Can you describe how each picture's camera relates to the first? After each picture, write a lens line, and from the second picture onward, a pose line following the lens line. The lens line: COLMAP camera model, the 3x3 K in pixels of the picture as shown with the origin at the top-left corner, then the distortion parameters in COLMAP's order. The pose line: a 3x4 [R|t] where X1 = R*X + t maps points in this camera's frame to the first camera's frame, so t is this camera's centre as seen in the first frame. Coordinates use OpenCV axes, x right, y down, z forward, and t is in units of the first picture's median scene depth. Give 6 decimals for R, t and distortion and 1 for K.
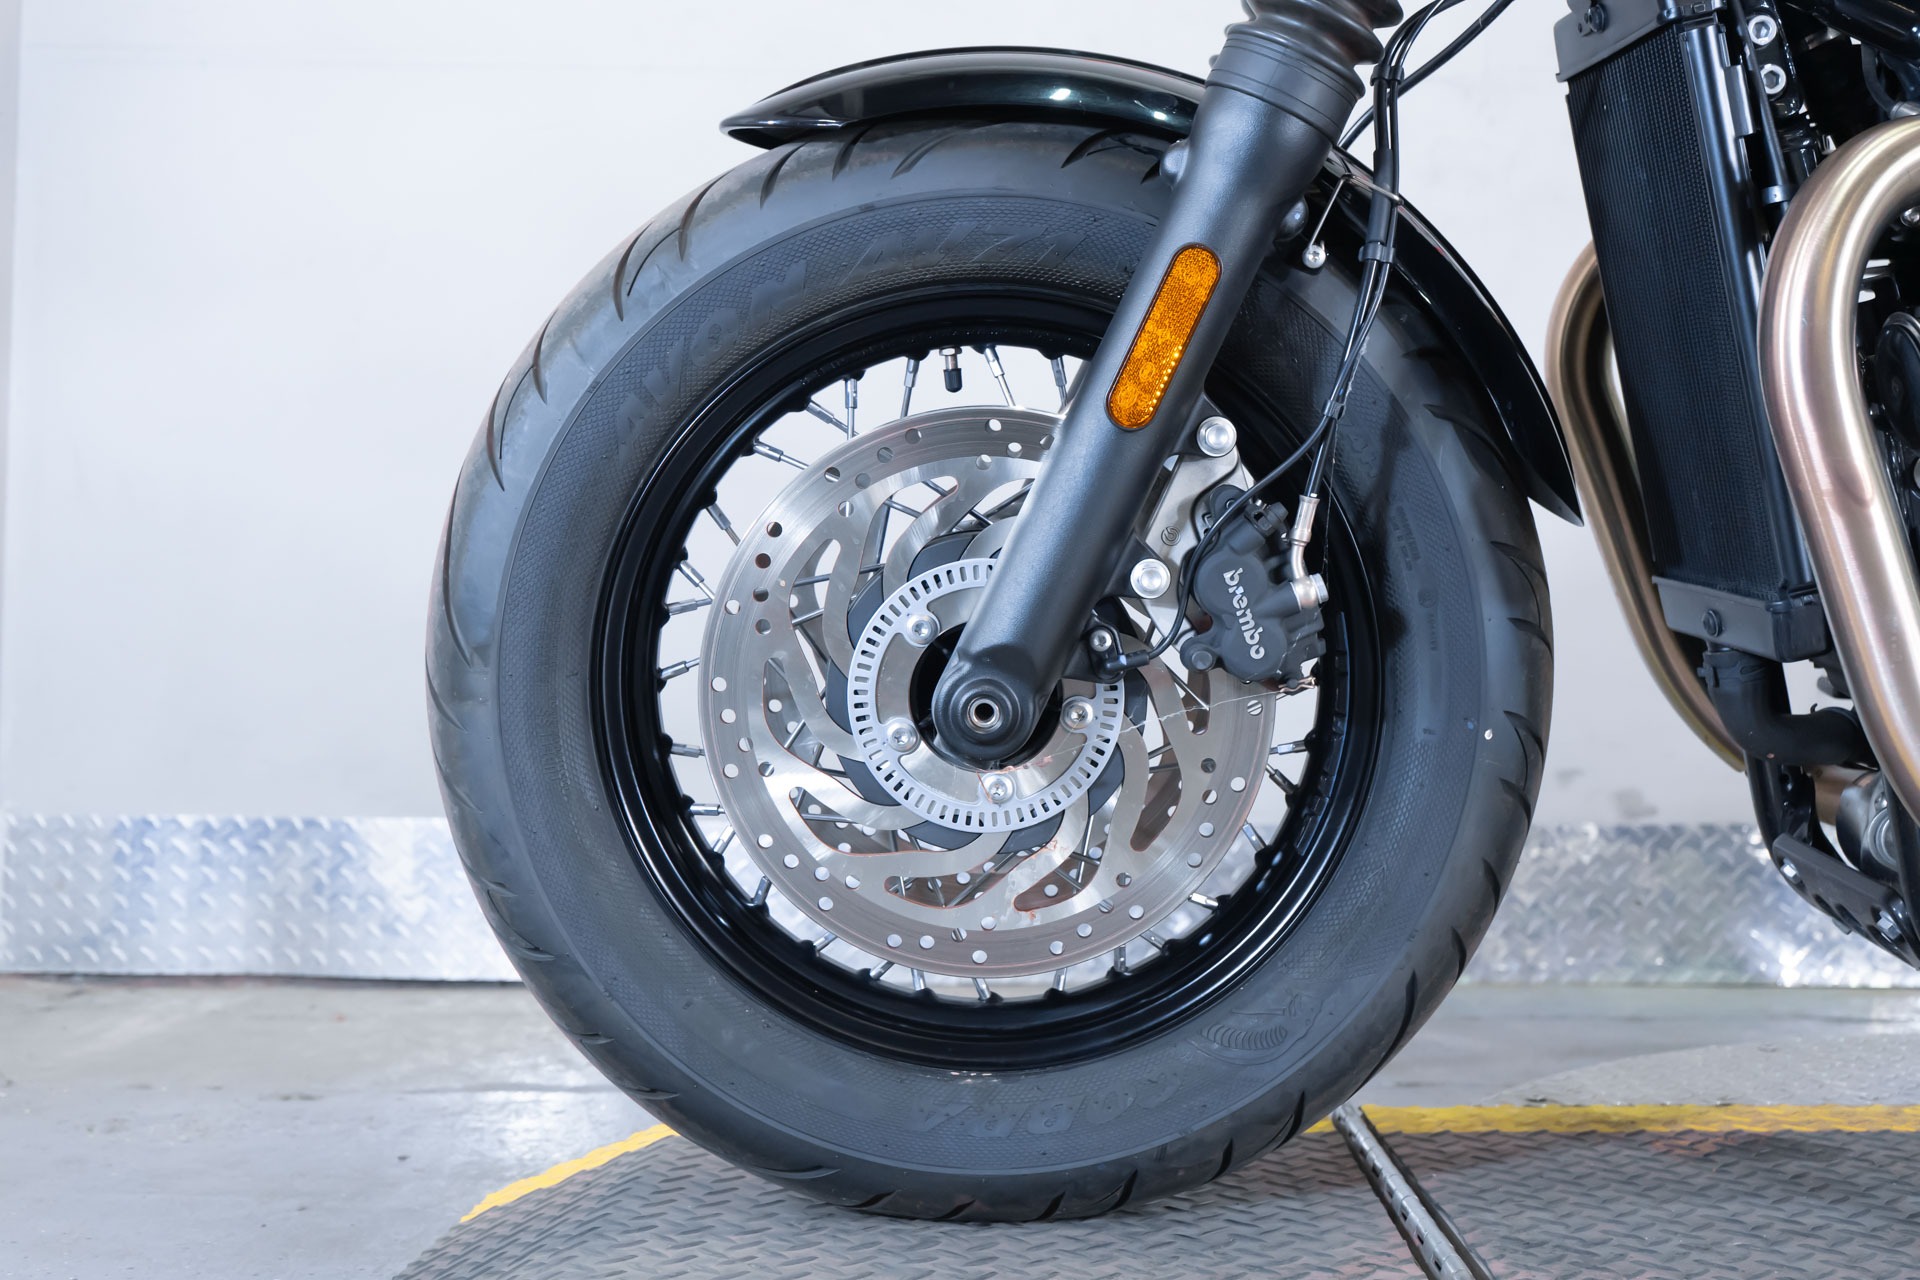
lens RADIAL K [[2187.1, 0, 908.2], [0, 2187.1, 639.9], [0, 0, 1]] dist [0.033418, 0.000000]
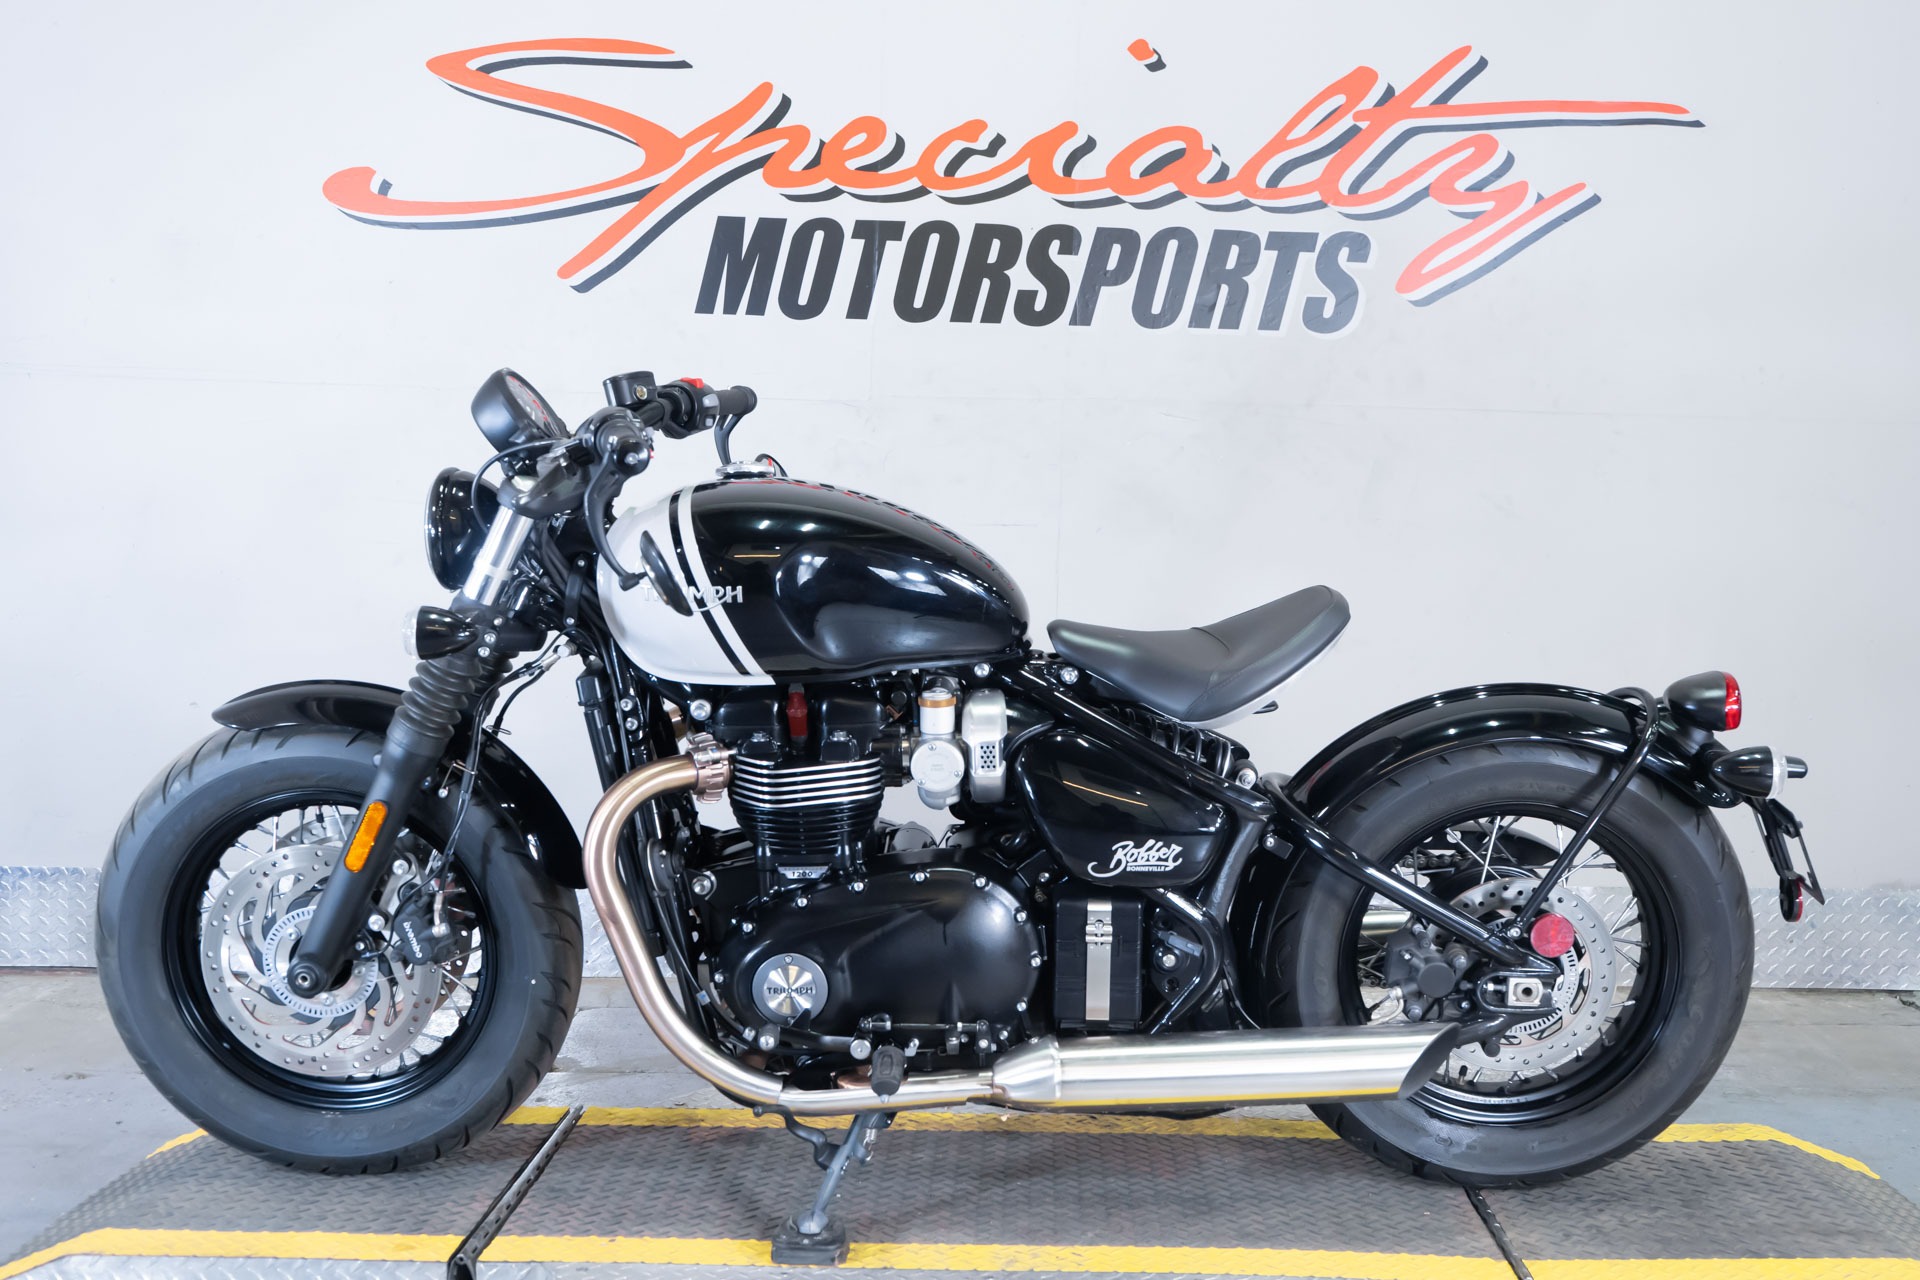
lens RADIAL K [[2187.1, 0, 957.1], [0, 2187.1, 644.8], [0, 0, 1]] dist [0.033418, 0.000000]
pose [[0.998965, 0.011684, 0.043967, 0.575874], [-0.015648, 0.995734, 0.090932, -0.509737], [-0.042717, -0.091526, 0.994886, -1.263746]]
